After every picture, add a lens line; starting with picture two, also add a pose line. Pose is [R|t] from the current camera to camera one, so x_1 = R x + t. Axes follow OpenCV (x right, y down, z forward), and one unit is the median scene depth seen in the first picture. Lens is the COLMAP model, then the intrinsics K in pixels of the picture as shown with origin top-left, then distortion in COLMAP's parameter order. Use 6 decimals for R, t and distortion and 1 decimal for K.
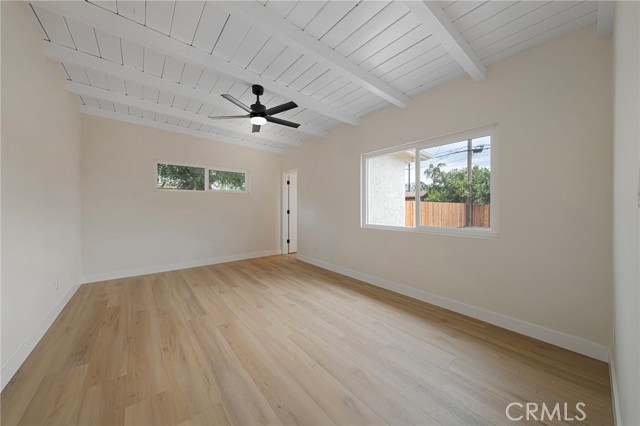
lens RADIAL K [[222.2, 0, 316.6], [0, 222.2, 212.7], [0, 0, 1]] dist [-0.000165, -0.000028]
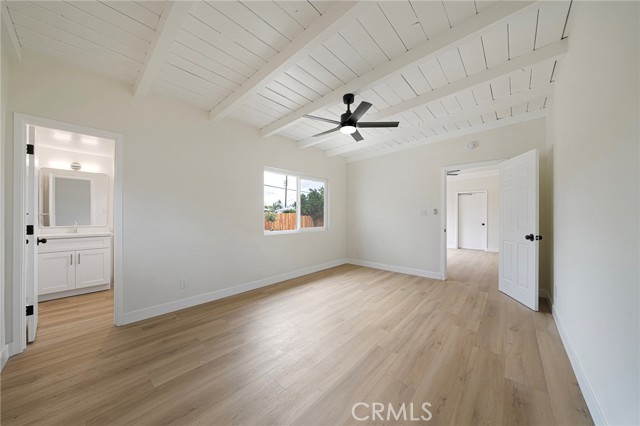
lens RADIAL K [[222.2, 0, 316.6], [0, 222.2, 212.7], [0, 0, 1]] dist [-0.000165, -0.000028]
pose [[-0.166879, 0.012091, 0.985903, -1.498474], [0.025862, 0.999634, -0.007881, -0.042938], [-0.985638, 0.024183, -0.167131, 1.581855]]
